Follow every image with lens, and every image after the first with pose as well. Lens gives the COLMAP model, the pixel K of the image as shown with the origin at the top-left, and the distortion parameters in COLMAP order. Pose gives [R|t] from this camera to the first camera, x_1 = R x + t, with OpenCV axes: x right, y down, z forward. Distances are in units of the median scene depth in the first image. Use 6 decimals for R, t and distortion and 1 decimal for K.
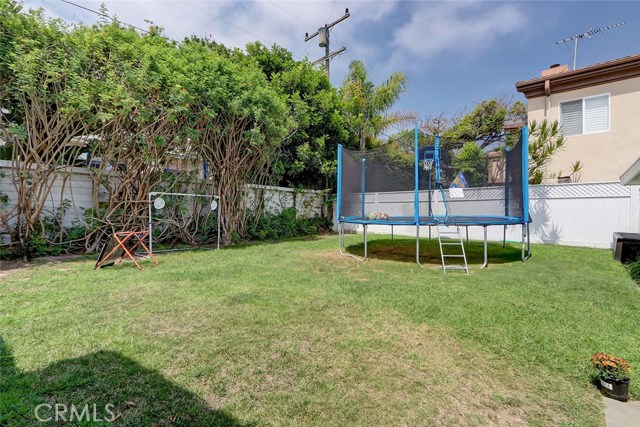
lens RADIAL K [[296.5, 0, 307.3], [0, 296.5, 210.7], [0, 0, 1]] dist [0.004133, 0.000971]
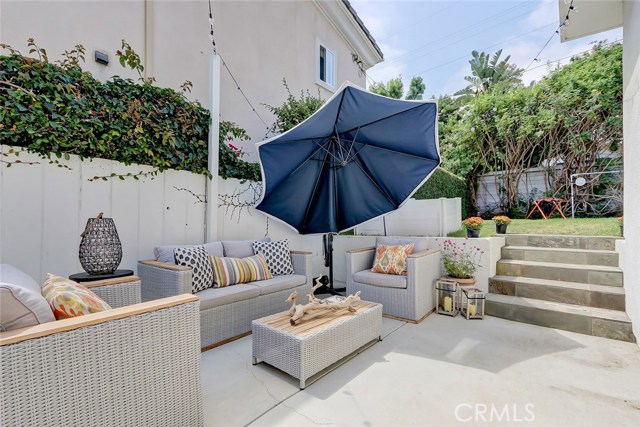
lens RADIAL K [[293.8, 0, 320.7], [0, 293.8, 222.8], [0, 0, 1]] dist [0.001219, 0.000157]
pose [[0.018097, -0.000013, -0.999836, 0.863287], [0.004978, 0.999988, 0.000077, 0.163423], [0.999824, -0.004978, 0.018097, -0.242164]]
